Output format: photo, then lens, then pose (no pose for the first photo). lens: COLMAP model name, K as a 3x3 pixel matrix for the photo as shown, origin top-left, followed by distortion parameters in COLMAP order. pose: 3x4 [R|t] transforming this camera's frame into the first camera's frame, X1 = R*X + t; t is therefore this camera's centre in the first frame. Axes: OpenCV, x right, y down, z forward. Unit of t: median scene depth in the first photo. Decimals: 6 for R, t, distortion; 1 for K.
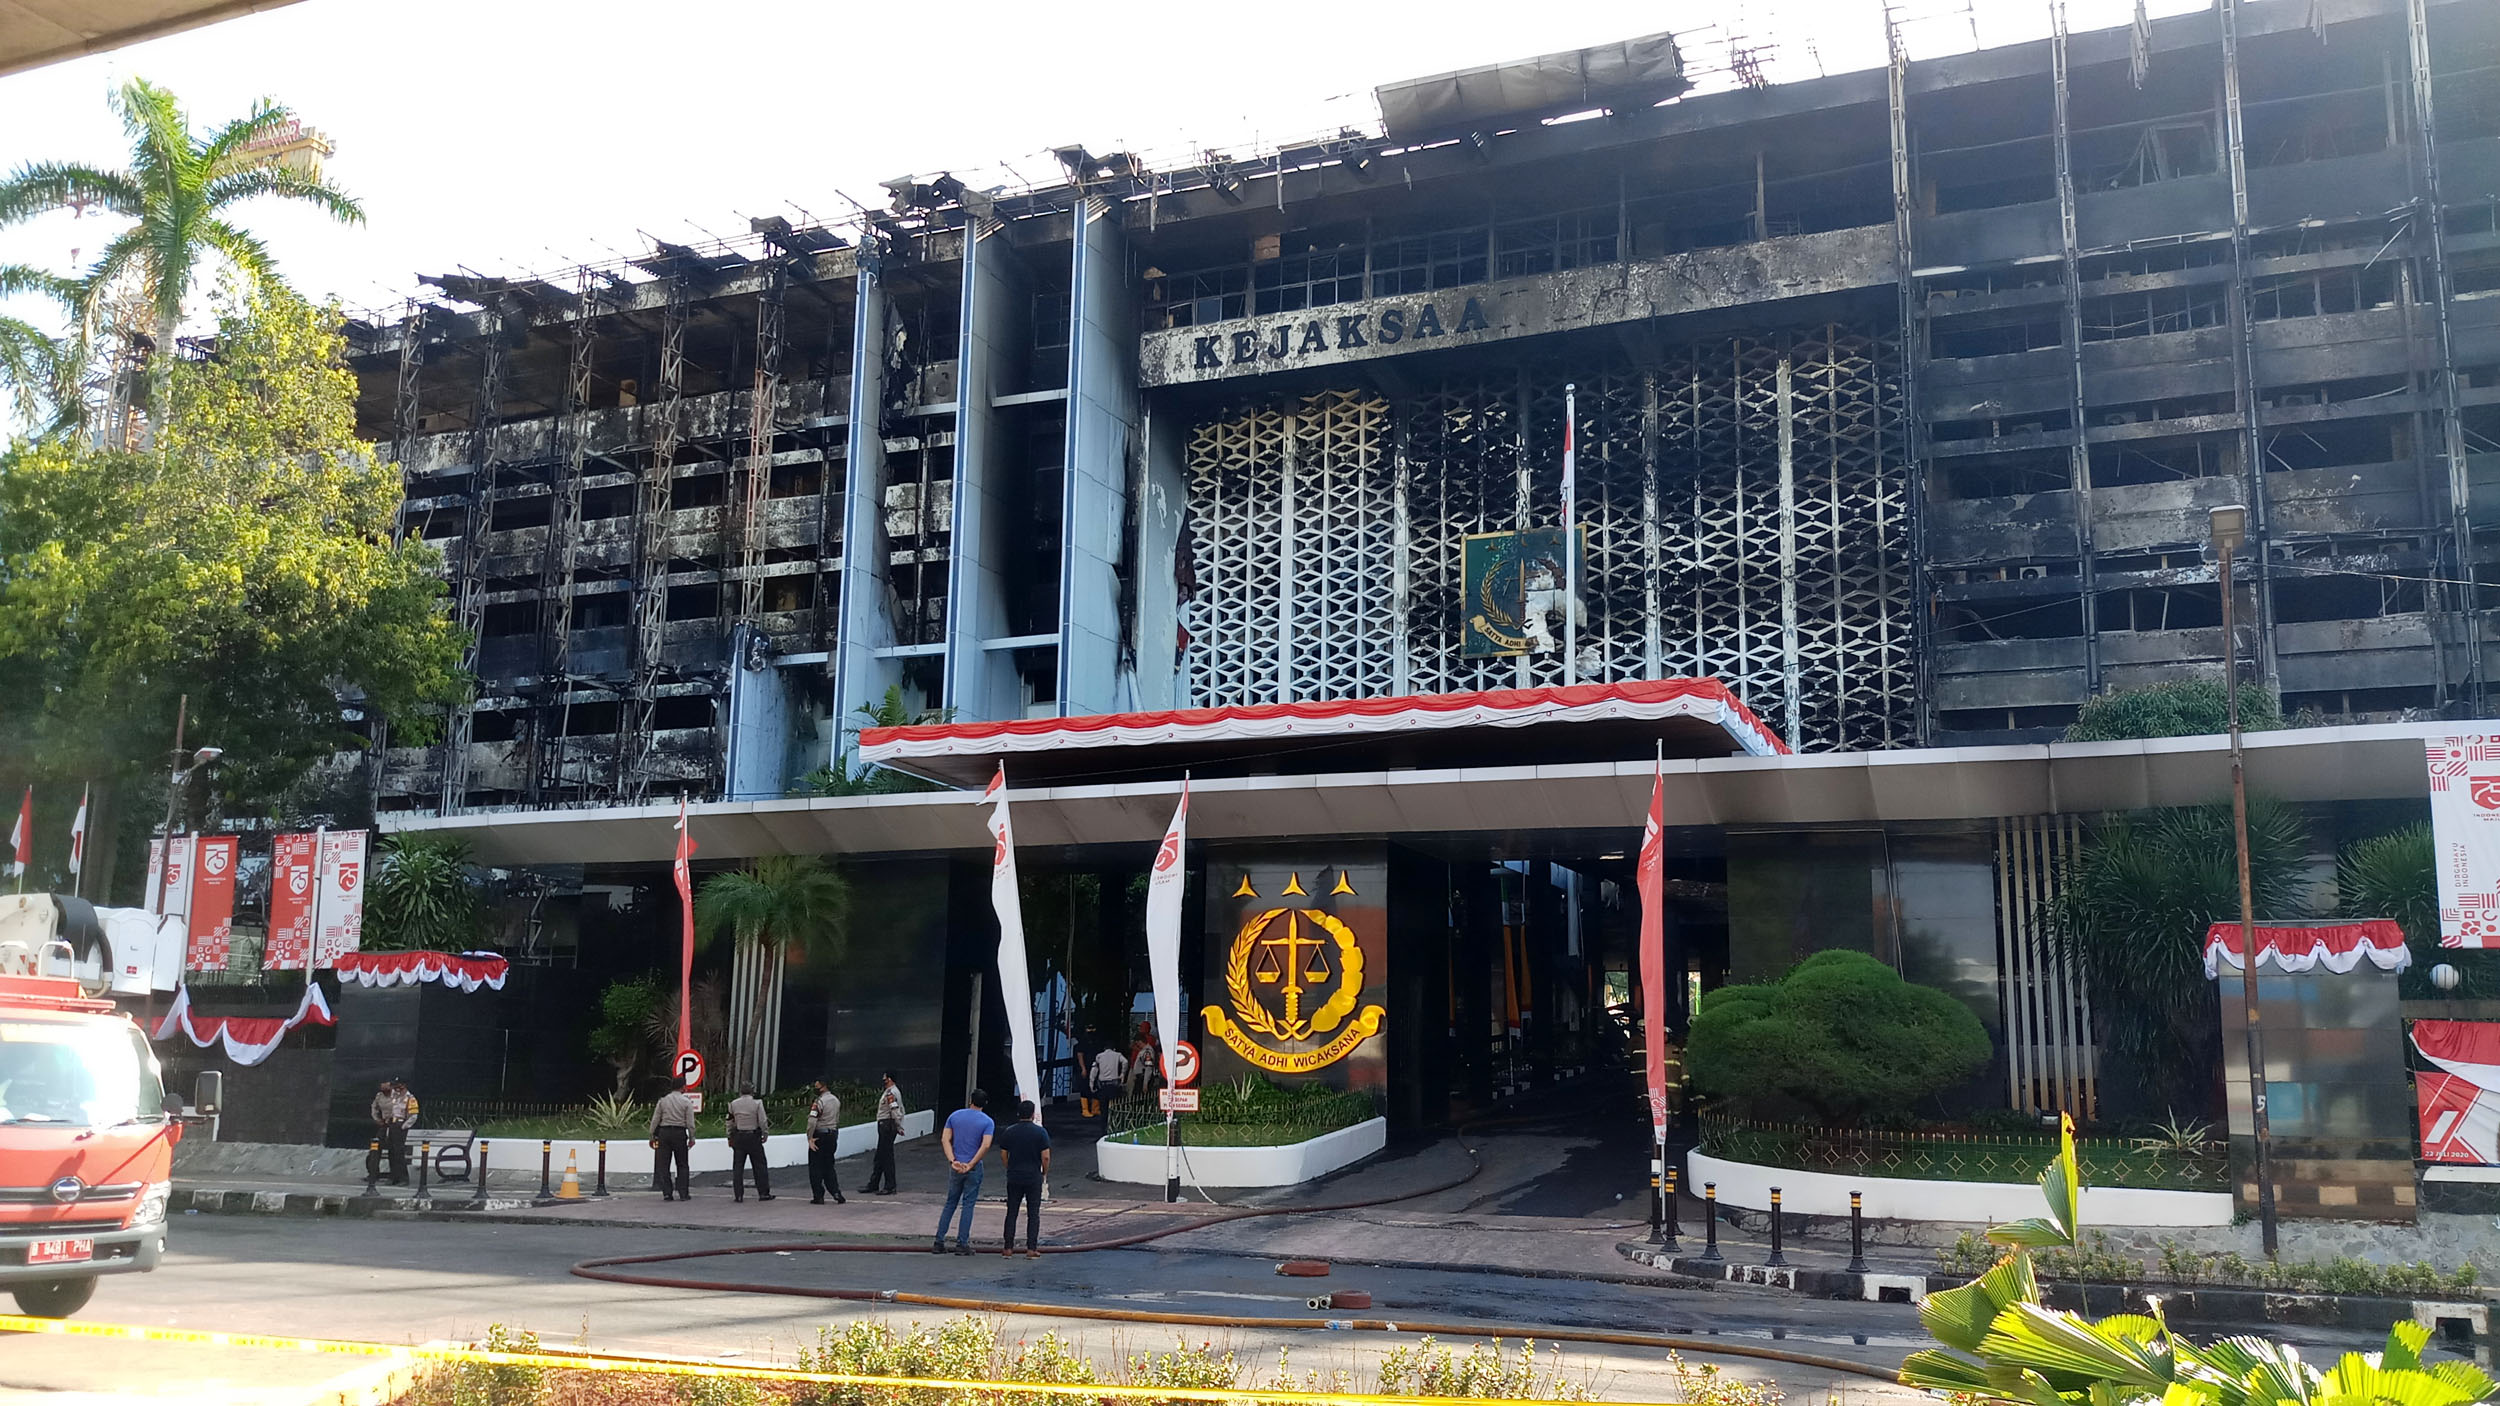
lens RADIAL K [[1990.5, 0, 1299.9], [0, 1990.5, 771.0], [0, 0, 1]] dist [0.131385, -0.459840]
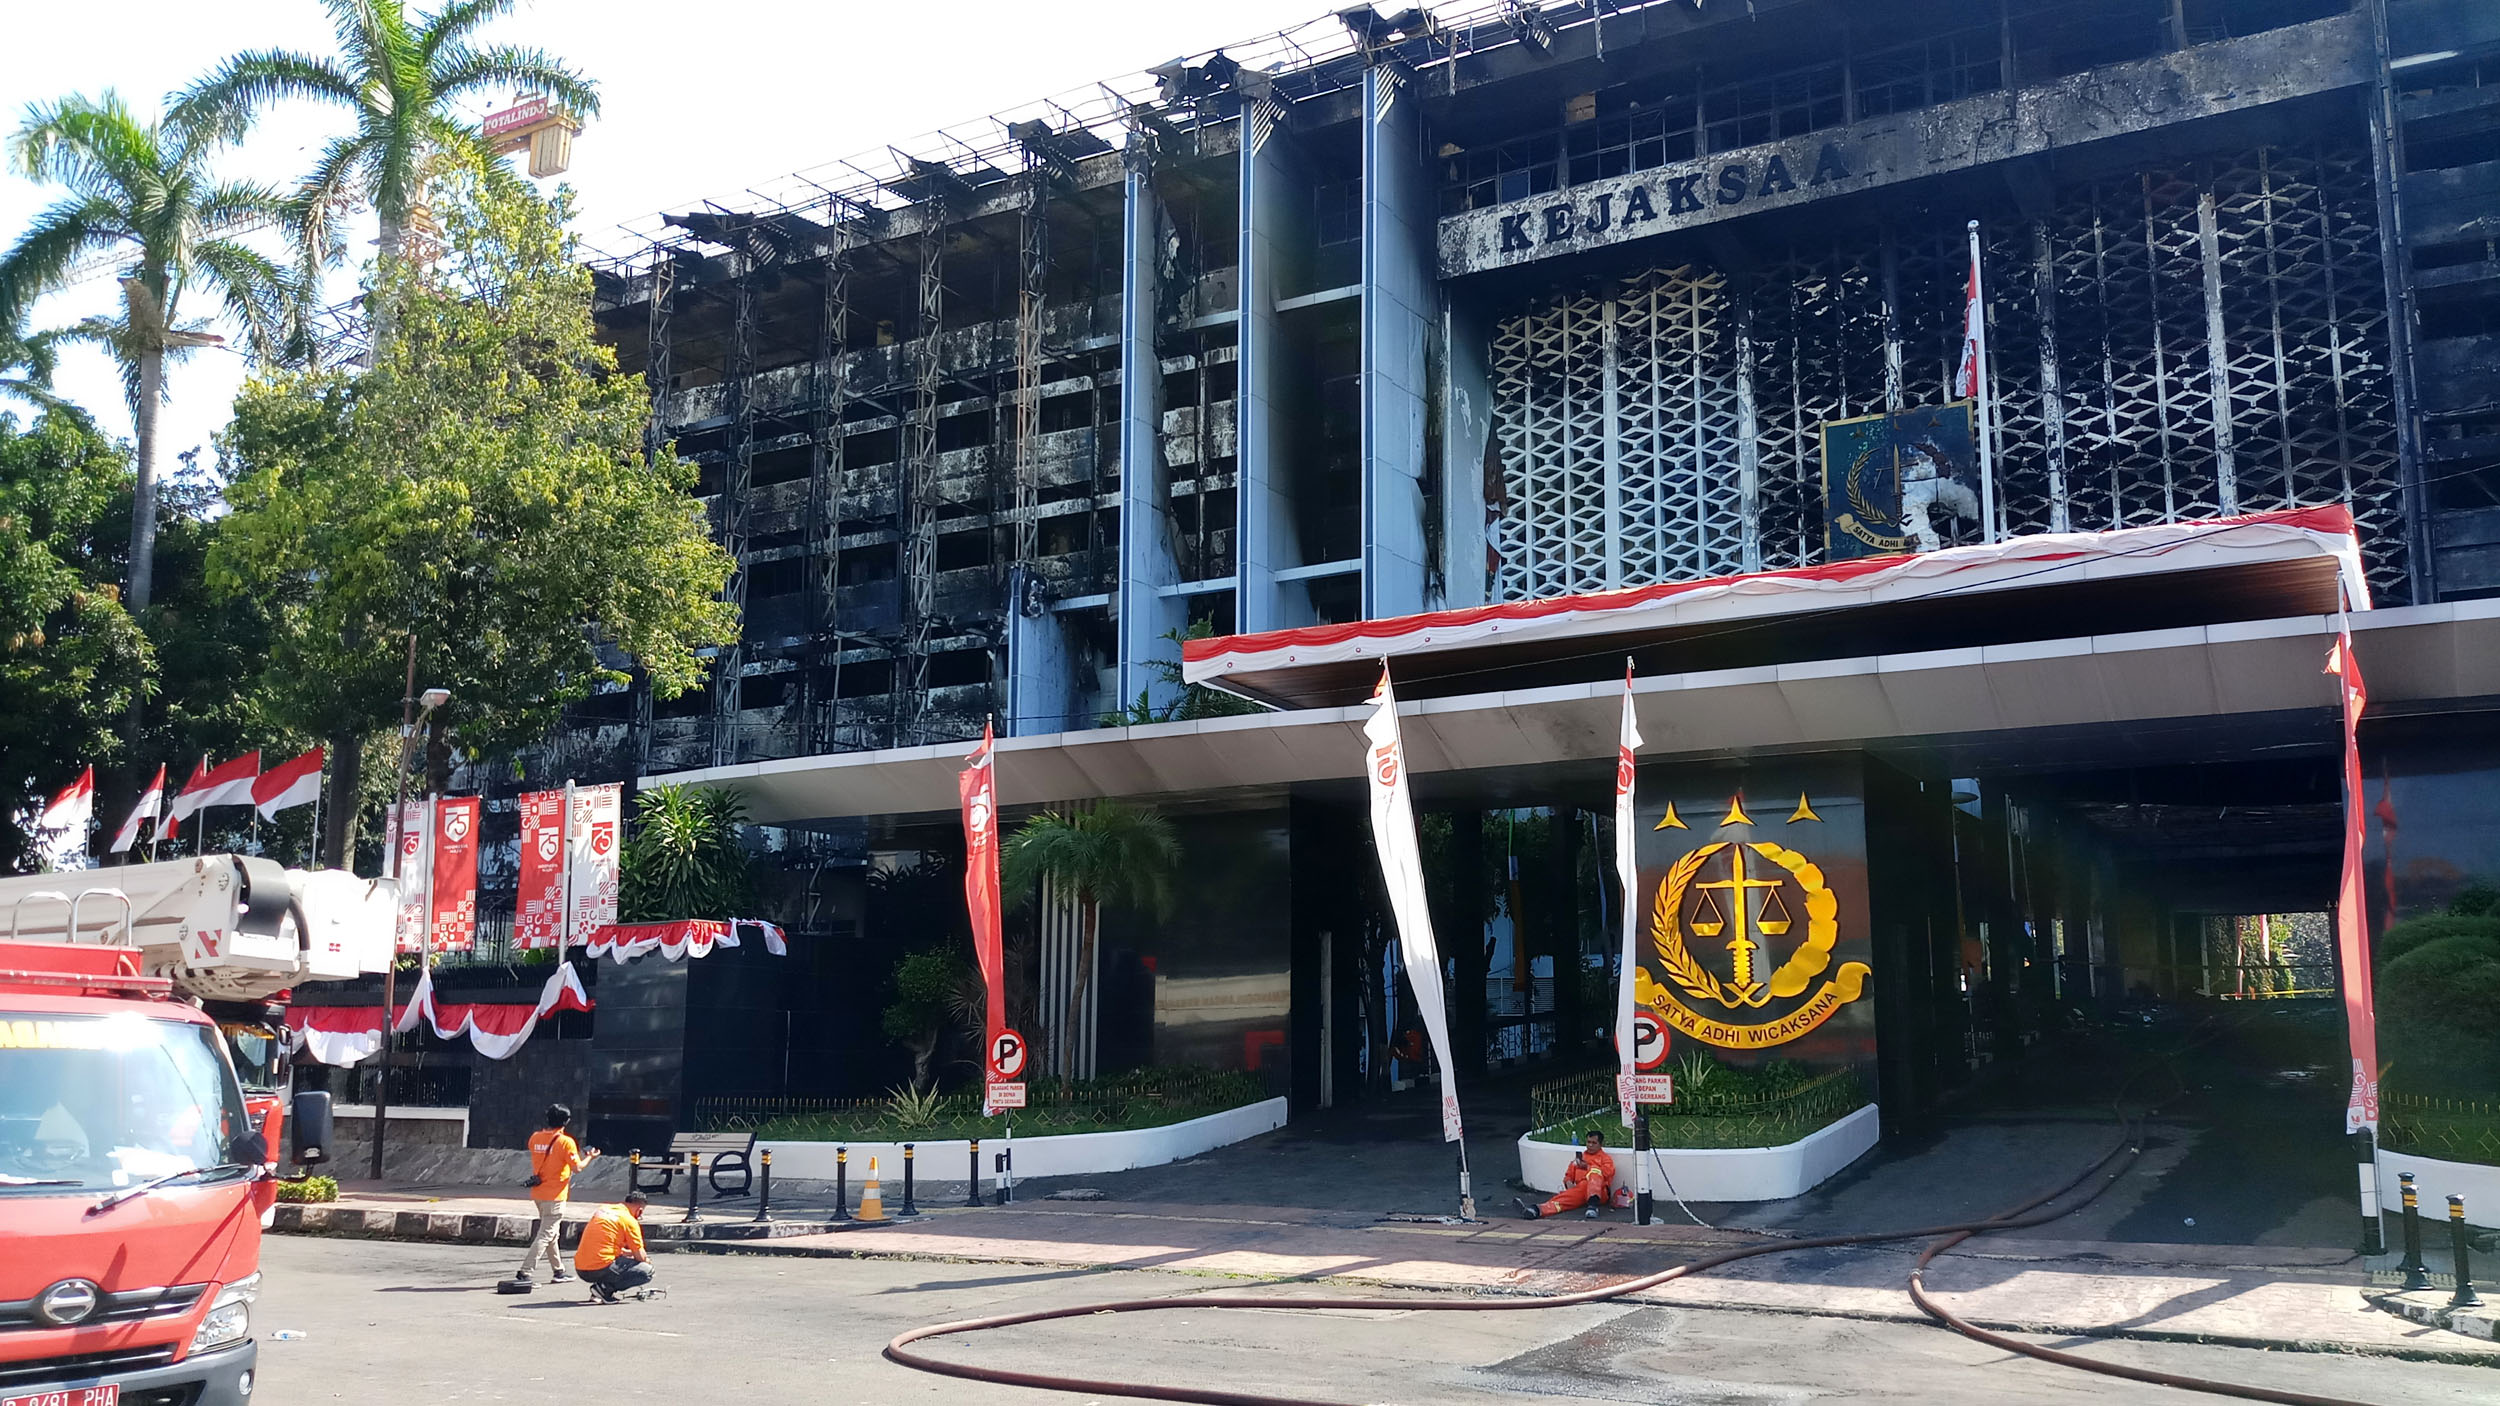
lens RADIAL K [[2015.9, 0, 1293.4], [0, 2015.9, 778.7], [0, 0, 1]] dist [0.132715, -0.481787]
pose [[0.991228, -0.032569, -0.128089, -0.036969], [0.035181, 0.999215, 0.018188, 0.012024], [0.127396, -0.022535, 0.991596, 0.093742]]
